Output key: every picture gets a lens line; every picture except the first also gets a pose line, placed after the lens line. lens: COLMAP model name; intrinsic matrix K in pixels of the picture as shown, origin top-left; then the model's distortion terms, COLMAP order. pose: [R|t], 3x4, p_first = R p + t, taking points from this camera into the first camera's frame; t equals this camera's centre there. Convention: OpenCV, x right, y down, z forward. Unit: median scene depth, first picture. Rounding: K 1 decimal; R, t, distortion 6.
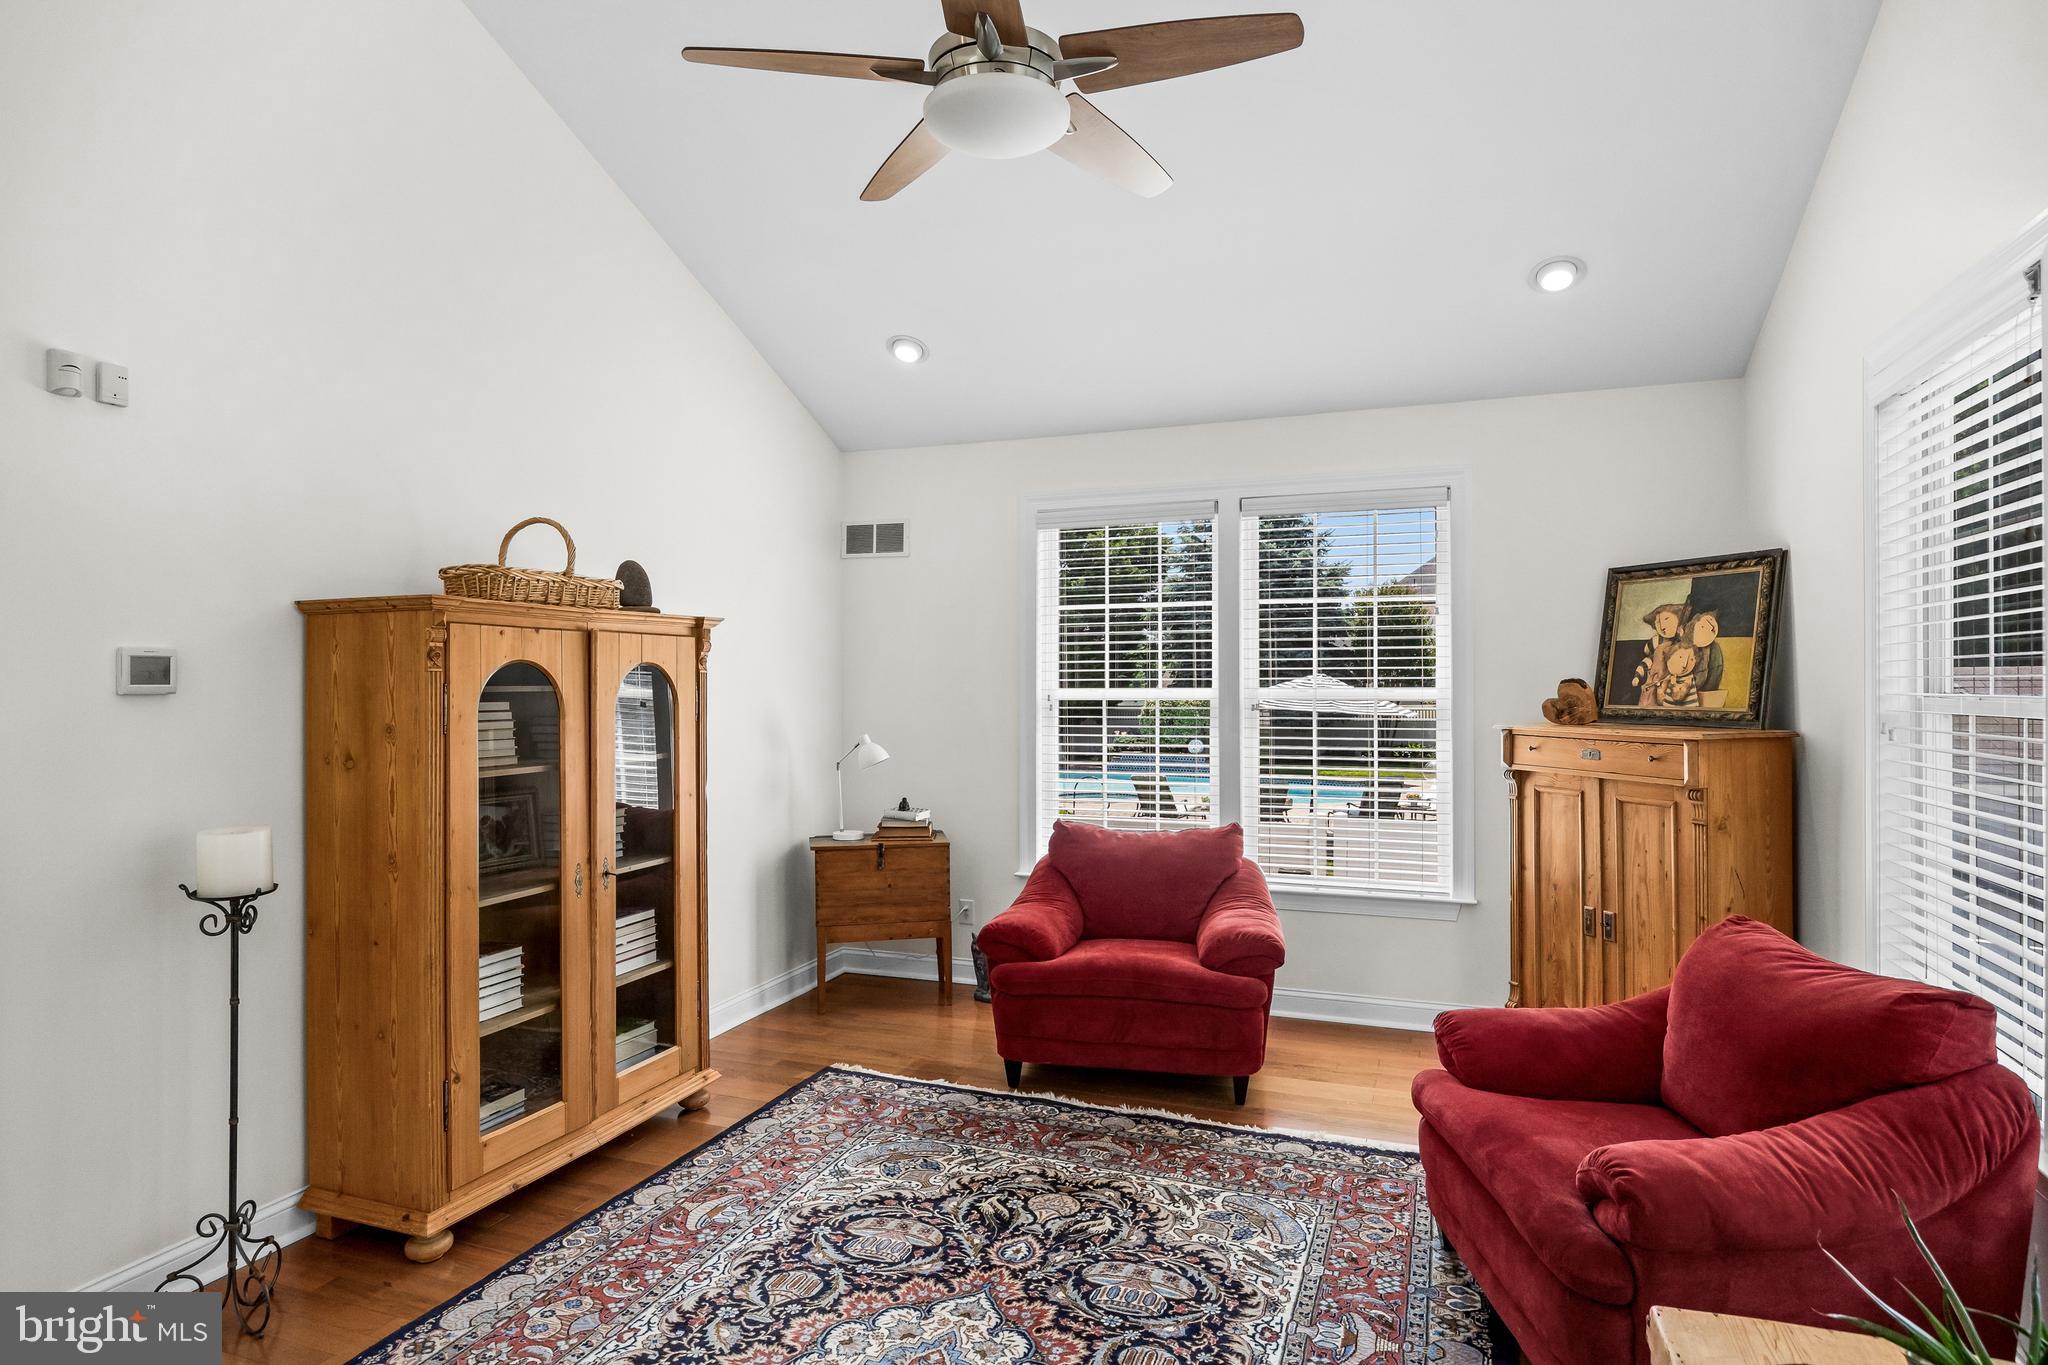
lens RADIAL K [[1108.1, 0, 1024.0], [0, 1108.1, 682.5], [0, 0, 1]] dist [-0.004304, 0.000498]
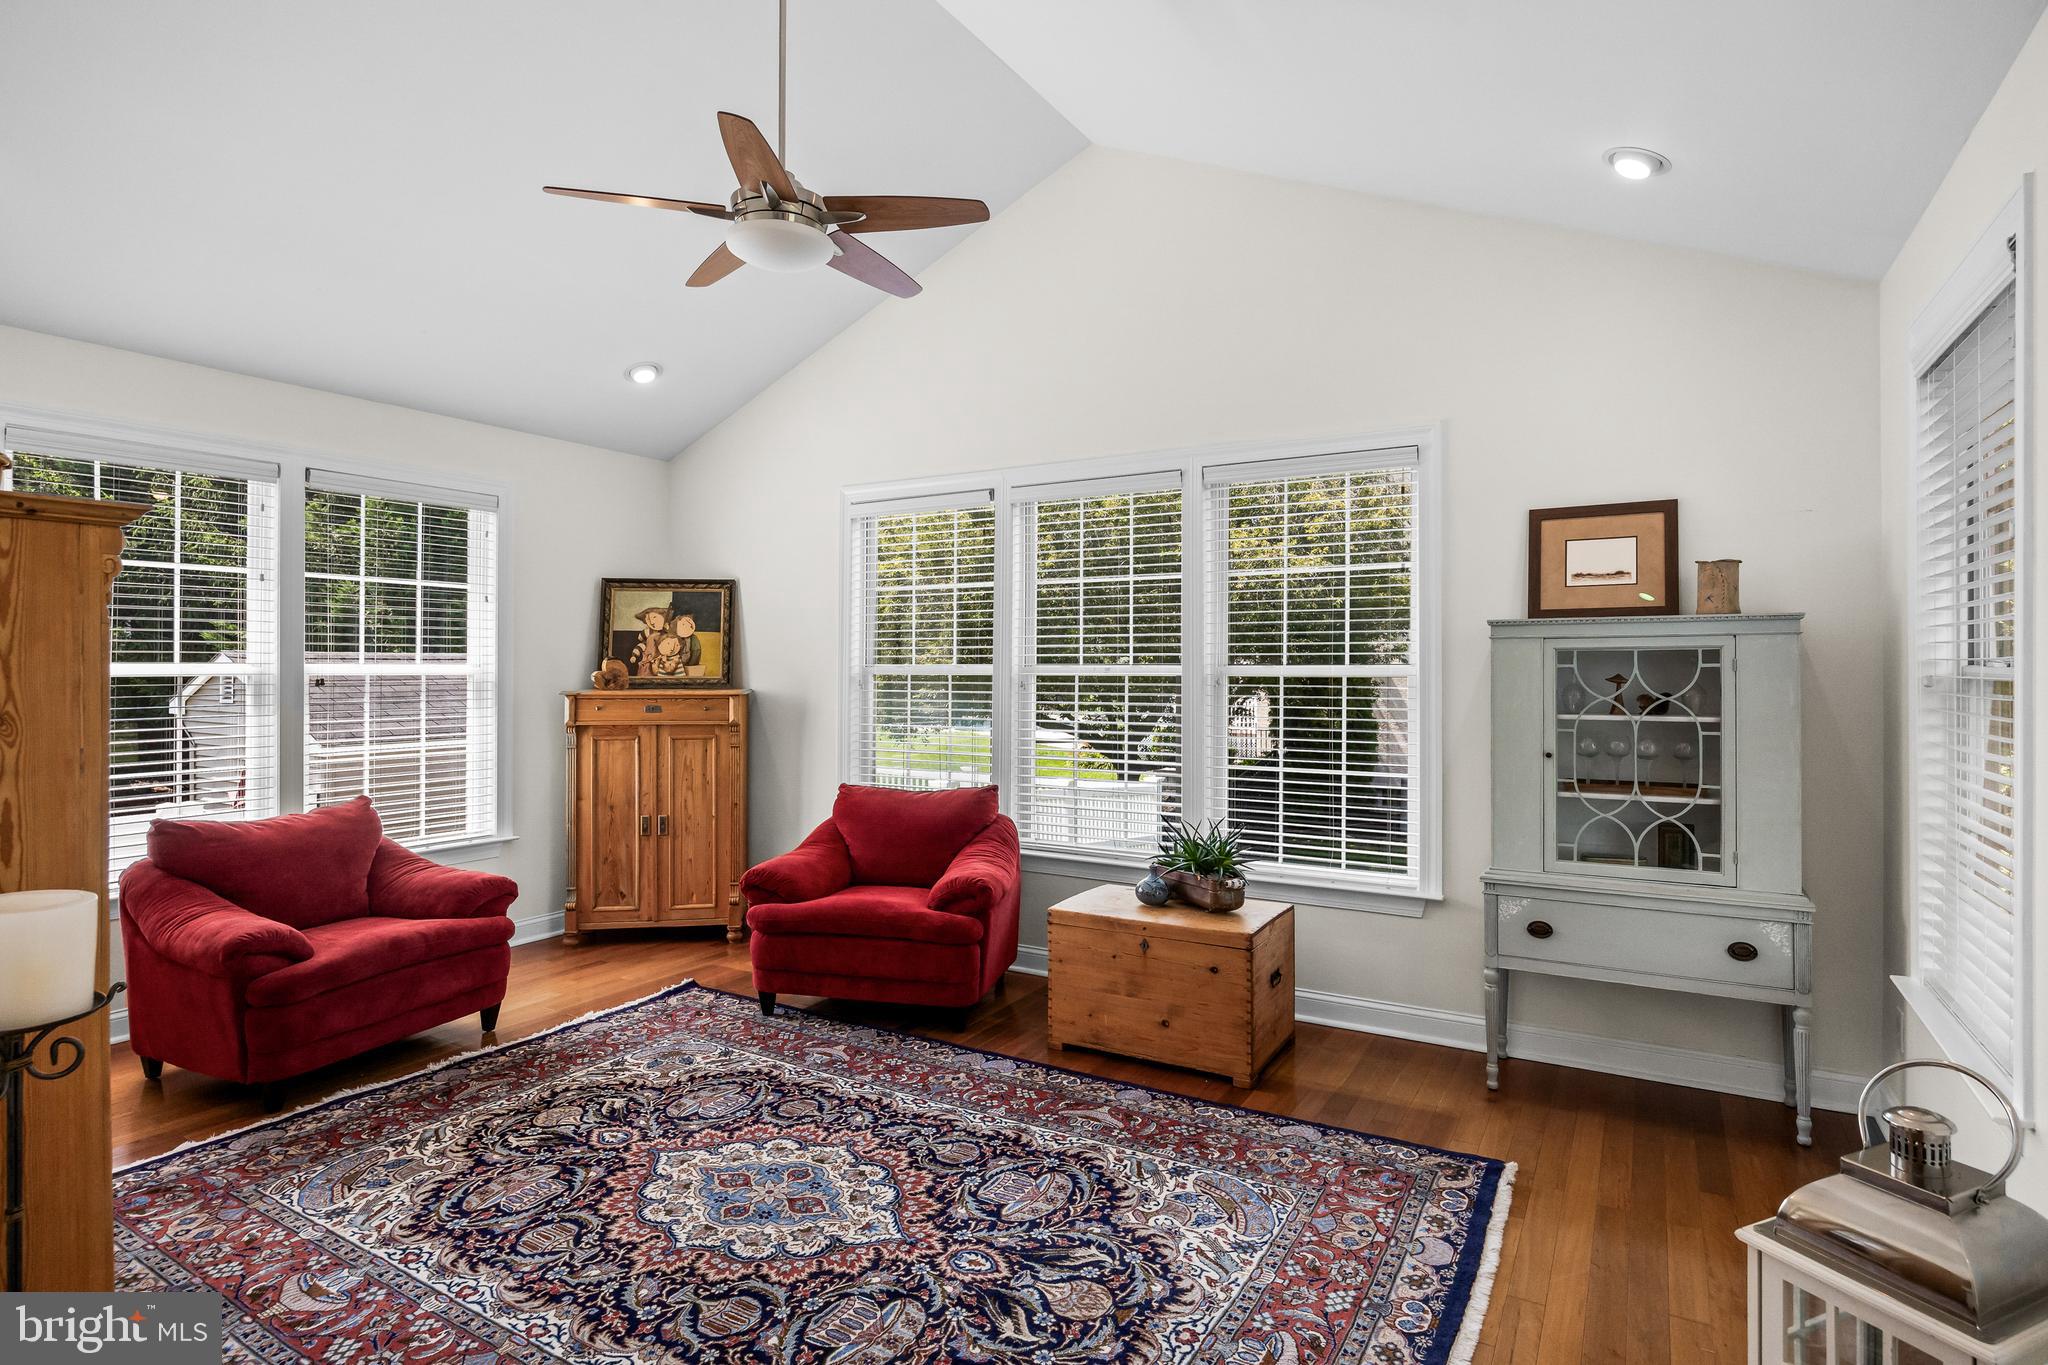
lens RADIAL K [[1046.5, 0, 1022.4], [0, 1046.5, 672.7], [0, 0, 1]] dist [-0.001290, -0.000211]
pose [[0.177188, 0.000166, 0.984177, -0.980369], [0.002207, 0.999997, -0.000566, 0.025545], [-0.984174, 0.002272, 0.177188, 0.366019]]
